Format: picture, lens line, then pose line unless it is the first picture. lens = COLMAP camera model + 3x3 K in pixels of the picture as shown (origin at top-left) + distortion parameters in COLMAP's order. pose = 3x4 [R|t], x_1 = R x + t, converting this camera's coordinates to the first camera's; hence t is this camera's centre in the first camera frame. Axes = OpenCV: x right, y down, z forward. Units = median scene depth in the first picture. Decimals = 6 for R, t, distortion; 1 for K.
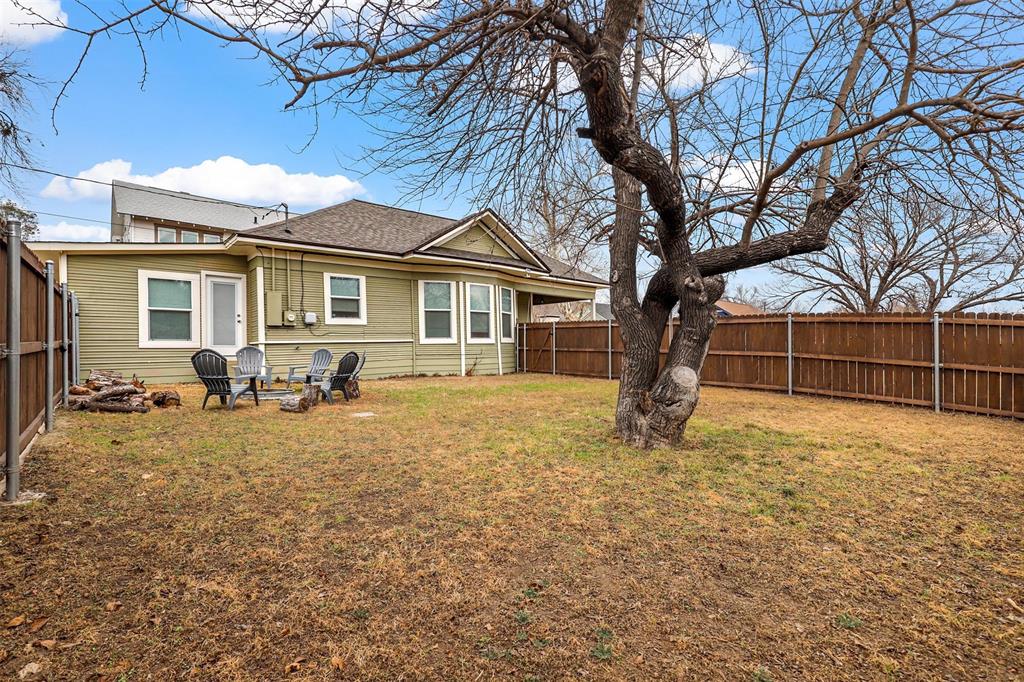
lens RADIAL K [[462.4, 0, 507.6], [0, 462.4, 349.3], [0, 0, 1]] dist [-0.000385, 0.000096]
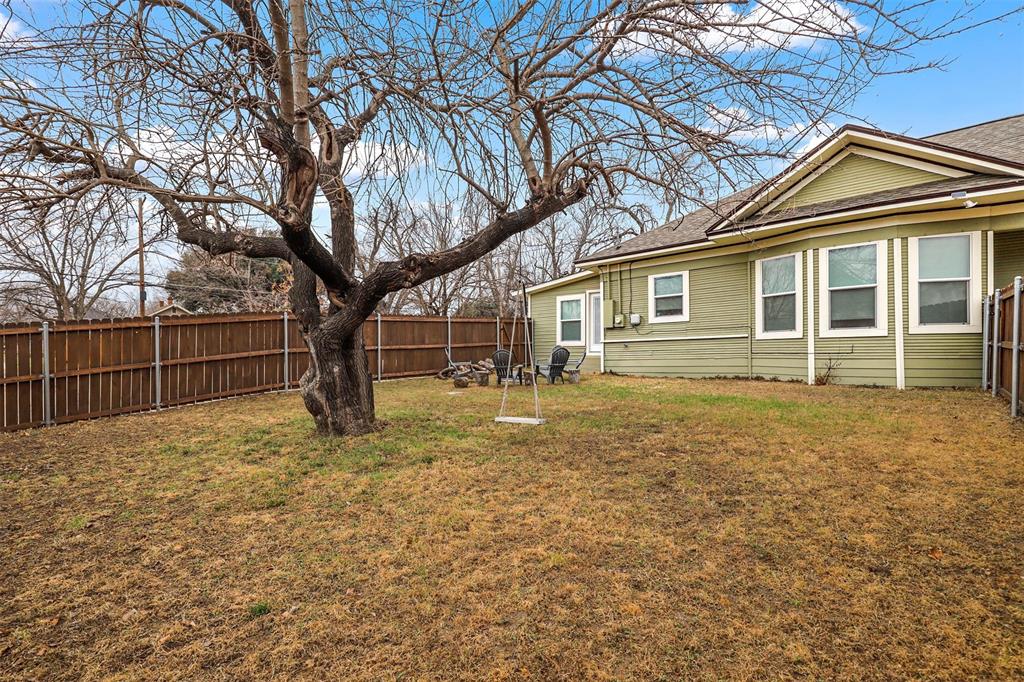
lens RADIAL K [[462.4, 0, 507.6], [0, 462.4, 349.3], [0, 0, 1]] dist [-0.000385, 0.000096]
pose [[0.126160, 0.004459, -0.992000, 0.567393], [0.006809, 0.999962, 0.005361, -0.001701], [0.991987, -0.007431, 0.126125, 0.478719]]
